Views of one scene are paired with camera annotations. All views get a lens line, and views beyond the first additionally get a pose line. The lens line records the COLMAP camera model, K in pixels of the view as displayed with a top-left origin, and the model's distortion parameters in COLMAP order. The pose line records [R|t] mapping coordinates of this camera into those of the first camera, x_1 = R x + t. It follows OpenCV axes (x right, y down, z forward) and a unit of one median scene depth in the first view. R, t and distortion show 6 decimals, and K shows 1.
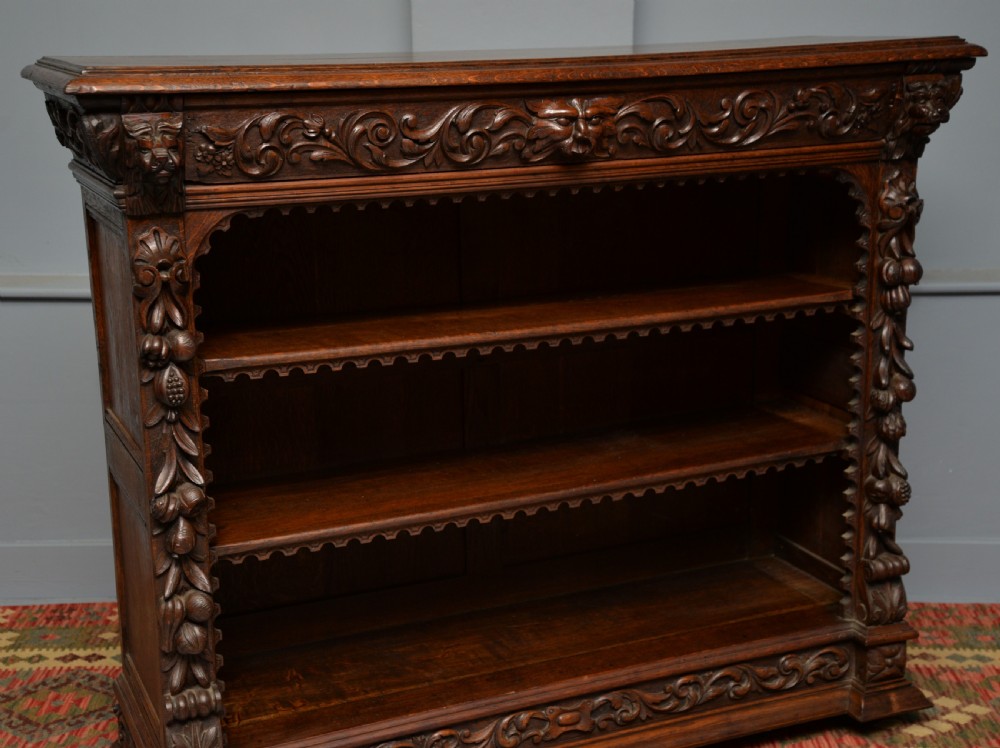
lens RADIAL K [[1443.5, 0, 495.5], [0, 1443.5, 391.3], [0, 0, 1]] dist [0.203355, 0.075848]
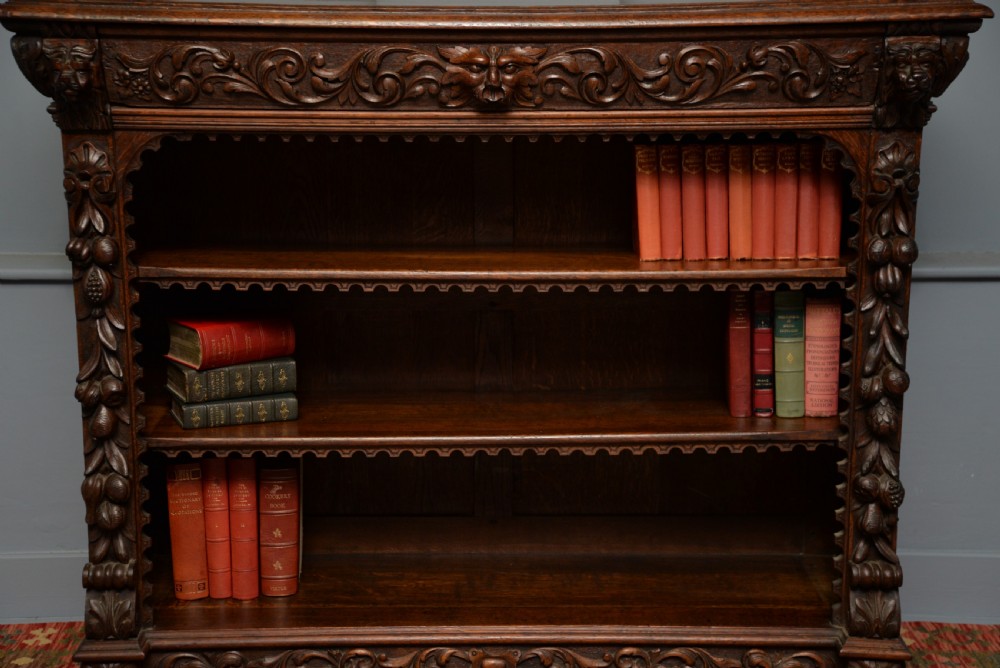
lens RADIAL K [[1607.3, 0, 498.5], [0, 1607.3, 351.5], [0, 0, 1]] dist [0.323152, 0.221424]
pose [[0.918542, 0.112065, -0.379107, 0.503974], [-0.115482, 0.993214, 0.013794, -0.005633], [0.378080, 0.031110, 0.925250, -0.042694]]
